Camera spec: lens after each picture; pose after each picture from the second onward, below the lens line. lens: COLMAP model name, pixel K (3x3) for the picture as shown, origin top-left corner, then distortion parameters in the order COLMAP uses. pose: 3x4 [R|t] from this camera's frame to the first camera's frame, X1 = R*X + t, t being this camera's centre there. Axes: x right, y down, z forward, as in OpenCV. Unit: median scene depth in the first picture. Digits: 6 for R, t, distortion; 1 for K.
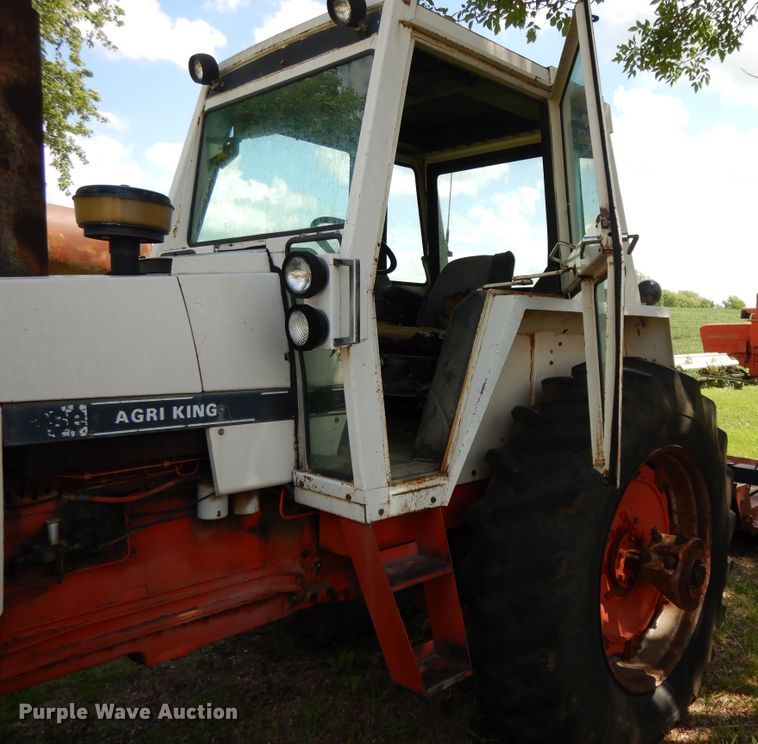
lens RADIAL K [[707.0, 0, 493.9], [0, 707.0, 370.8], [0, 0, 1]] dist [0.007433, -0.008052]
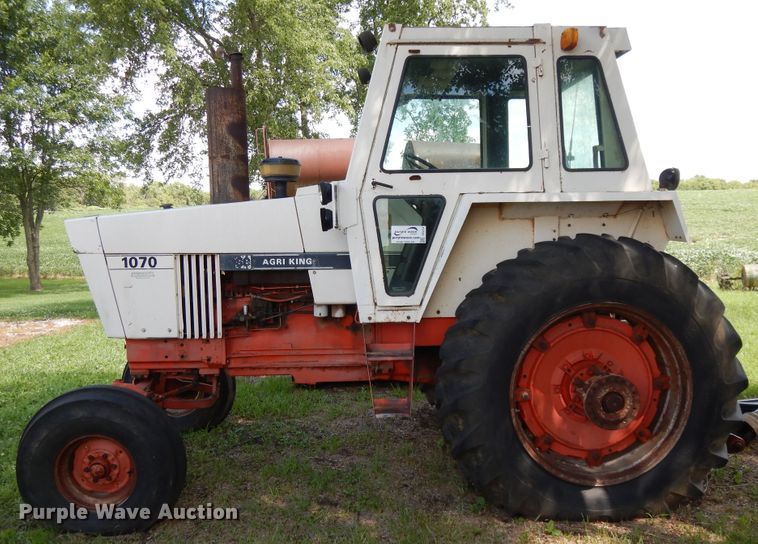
lens RADIAL K [[662.7, 0, 378.2], [0, 662.7, 290.8], [0, 0, 1]] dist [0.004441, 0.000438]
pose [[0.679633, 0.044420, -0.732206, 1.097258], [-0.014702, 0.998789, 0.046946, 0.045215], [0.733405, -0.021141, 0.679463, -0.154607]]
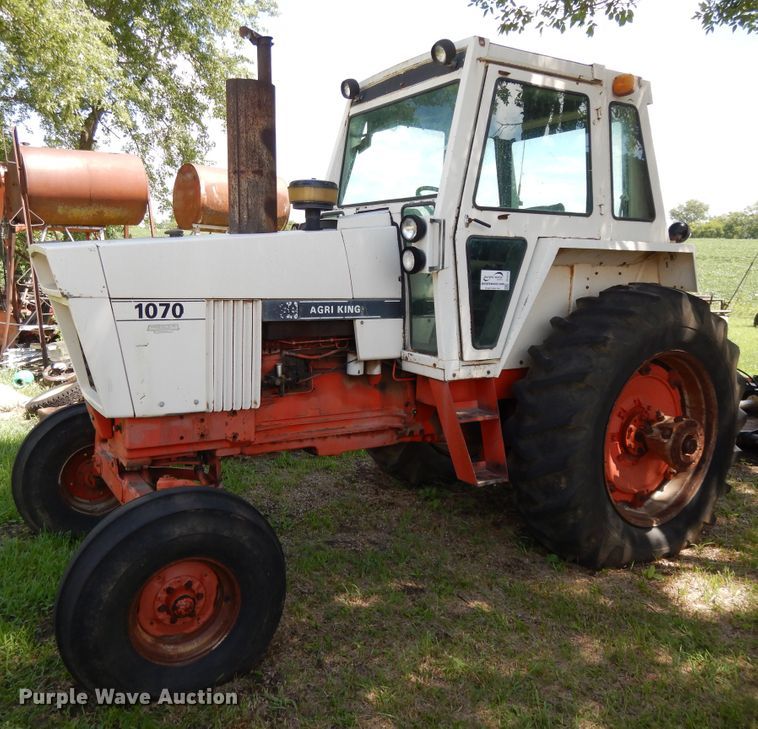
lens RADIAL K [[691.8, 0, 346.9], [0, 691.8, 363.8], [0, 0, 1]] dist [0.008619, 0.003003]
pose [[0.942329, 0.047850, -0.331251, 0.130581], [-0.020446, 0.996109, 0.085727, 0.042007], [0.334064, -0.074011, 0.939640, -0.560168]]
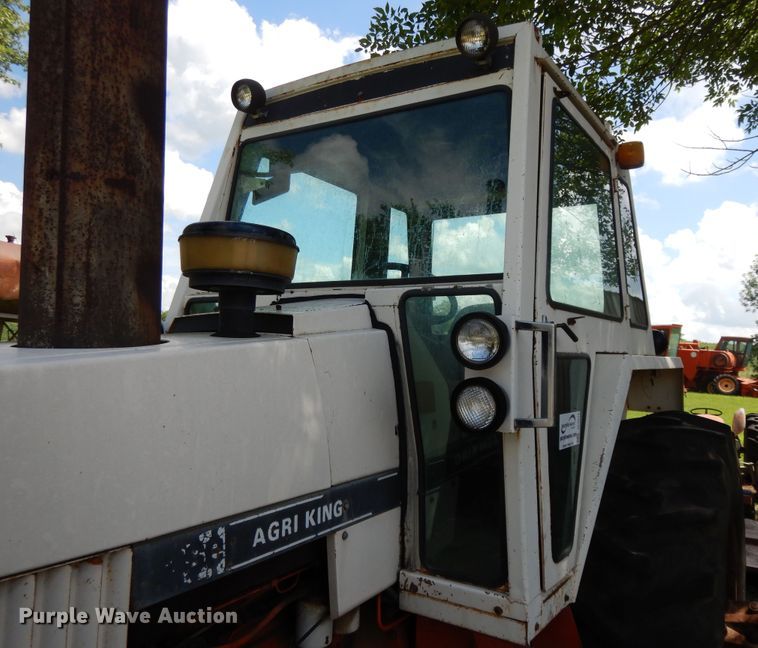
lens RADIAL K [[615.2, 0, 432.5], [0, 615.2, 324.3], [0, 0, 1]] dist [-0.001287, -0.000919]
pose [[0.984846, 0.015050, 0.172776, -0.397138], [0.002605, 0.994831, -0.101507, -0.074076], [-0.173410, 0.100419, 0.979717, 0.284817]]
